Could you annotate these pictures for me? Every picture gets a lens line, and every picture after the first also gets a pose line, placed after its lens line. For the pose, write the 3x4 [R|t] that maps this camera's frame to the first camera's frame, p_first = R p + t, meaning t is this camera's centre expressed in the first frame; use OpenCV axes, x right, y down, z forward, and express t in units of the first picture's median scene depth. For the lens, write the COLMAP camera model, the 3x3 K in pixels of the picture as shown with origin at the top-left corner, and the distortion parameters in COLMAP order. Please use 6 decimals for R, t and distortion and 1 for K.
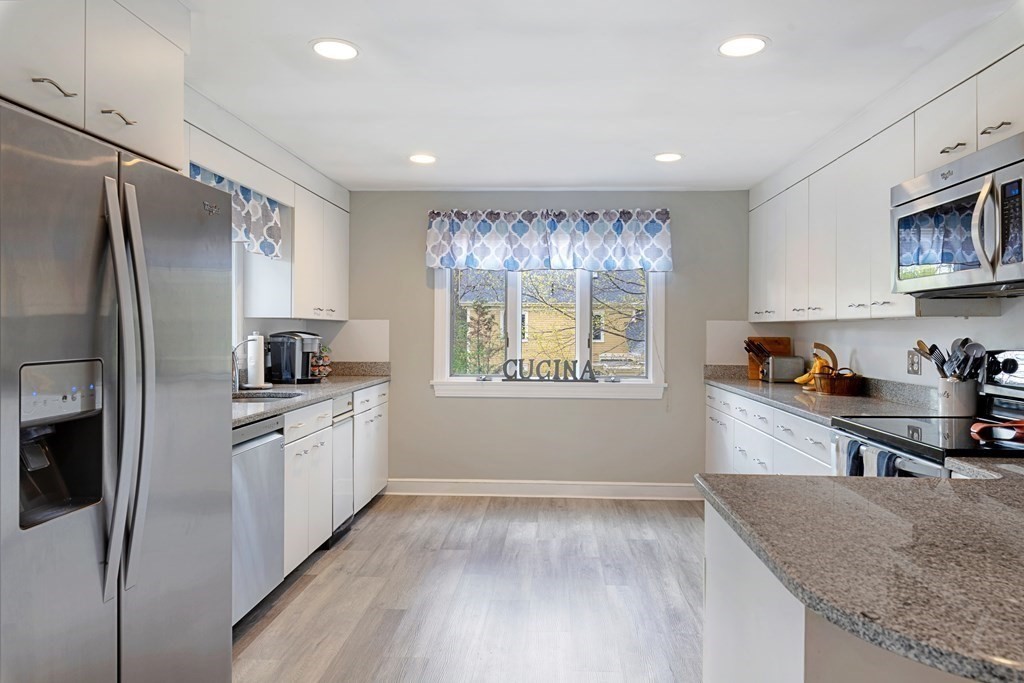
lens RADIAL K [[655.9, 0, 512.0], [0, 655.9, 341.5], [0, 0, 1]] dist [0.002256, 0.000160]
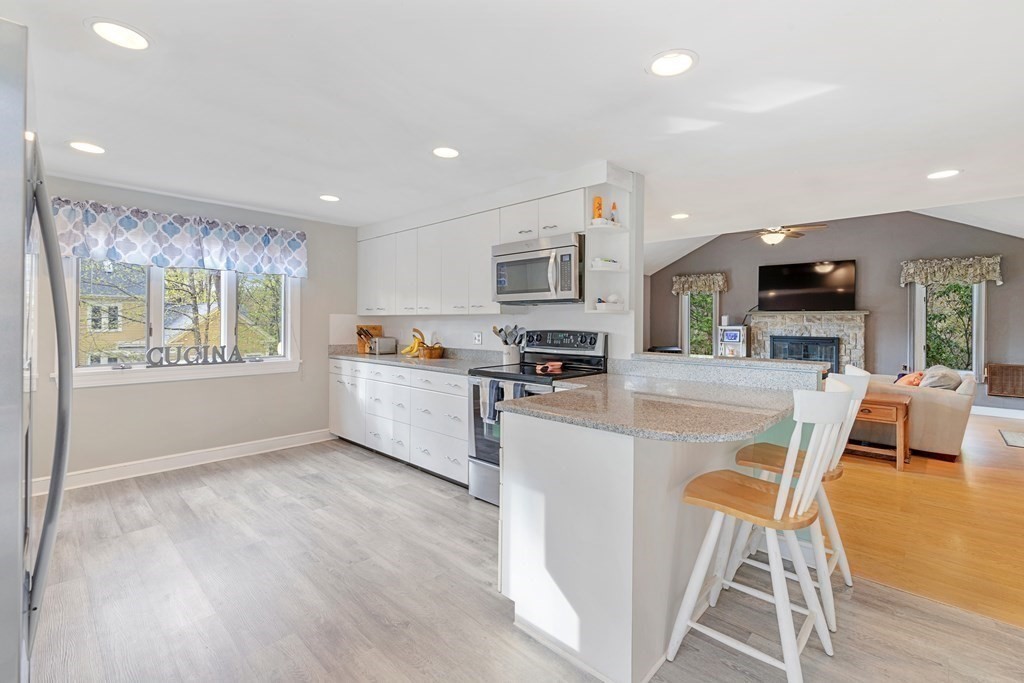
lens RADIAL K [[454.1, 0, 512.0], [0, 454.1, 329.1], [0, 0, 1]] dist [-0.000678, -0.000143]
pose [[0.643031, -0.014385, 0.765705, -0.209146], [0.012622, 0.999887, 0.008185, -0.002138], [-0.765736, 0.004401, 0.643140, 0.060028]]
